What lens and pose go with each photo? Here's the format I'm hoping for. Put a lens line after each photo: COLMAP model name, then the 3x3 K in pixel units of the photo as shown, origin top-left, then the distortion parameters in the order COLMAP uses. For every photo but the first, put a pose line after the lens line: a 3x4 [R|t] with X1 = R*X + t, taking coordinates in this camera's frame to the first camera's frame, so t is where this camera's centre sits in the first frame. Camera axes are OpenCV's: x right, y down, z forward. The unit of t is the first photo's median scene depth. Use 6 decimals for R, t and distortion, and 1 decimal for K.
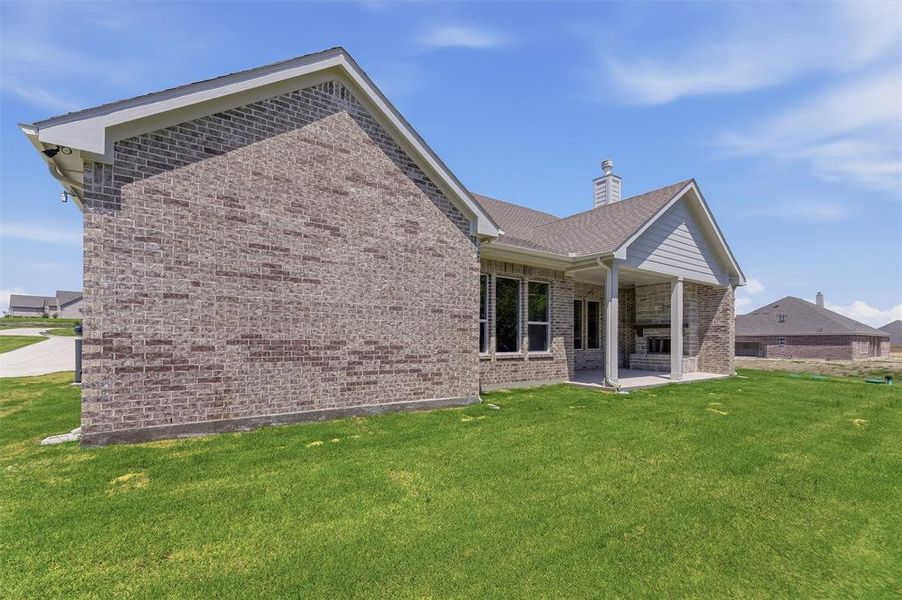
lens RADIAL K [[379.9, 0, 445.7], [0, 379.9, 297.7], [0, 0, 1]] dist [0.000110, 0.001812]
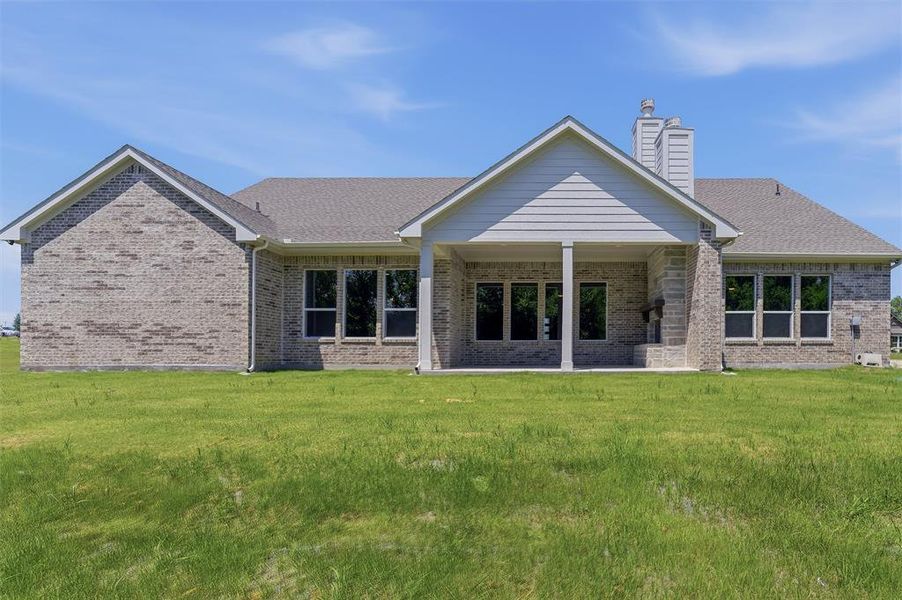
lens RADIAL K [[379.9, 0, 447.2], [0, 379.9, 305.9], [0, 0, 1]] dist [0.000110, 0.001812]
pose [[0.828461, -0.067424, -0.555973, 1.733075], [0.067808, 0.997499, -0.019927, 0.161144], [0.555927, -0.021191, 0.830961, 0.390734]]
